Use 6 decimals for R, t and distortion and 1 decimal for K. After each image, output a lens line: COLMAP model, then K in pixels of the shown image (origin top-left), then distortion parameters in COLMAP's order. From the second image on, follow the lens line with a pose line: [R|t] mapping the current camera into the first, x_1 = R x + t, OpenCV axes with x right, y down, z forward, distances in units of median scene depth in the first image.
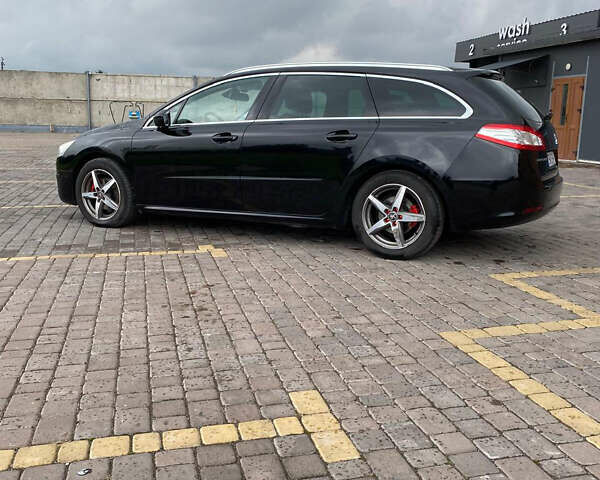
lens RADIAL K [[602.9, 0, 298.4], [0, 602.9, 248.3], [0, 0, 1]] dist [0.109385, -0.226937]
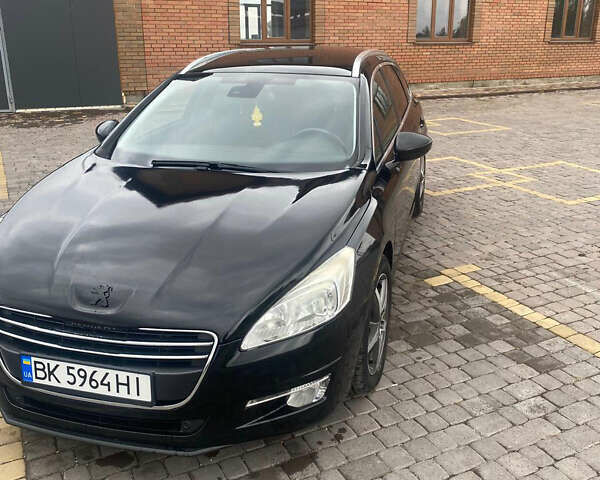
lens RADIAL K [[605.4, 0, 300.0], [0, 605.4, 240.0], [0, 0, 1]] dist [0.084841, -0.196632]
pose [[-0.216253, -0.335742, 0.916794, -0.949336], [0.198506, 0.904281, 0.377983, -0.449842], [-0.955944, 0.263729, -0.128907, 1.396309]]
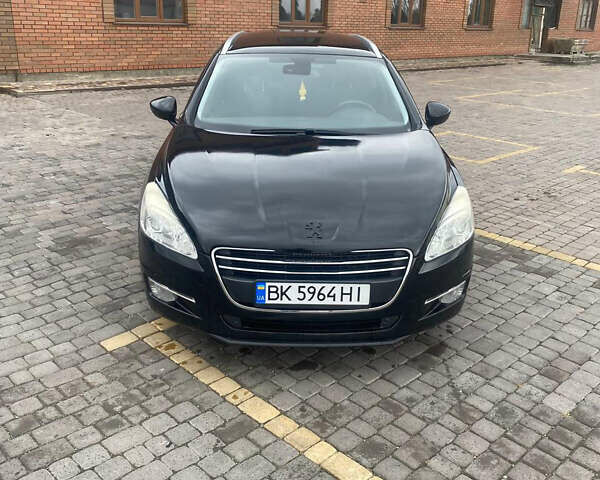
lens RADIAL K [[605.4, 0, 300.0], [0, 605.4, 240.0], [0, 0, 1]] dist [0.084841, -0.196632]
pose [[-0.493379, -0.334913, 0.802752, -0.976523], [0.140838, 0.879962, 0.453686, -0.531937], [-0.858337, 0.336897, -0.386986, 1.756562]]
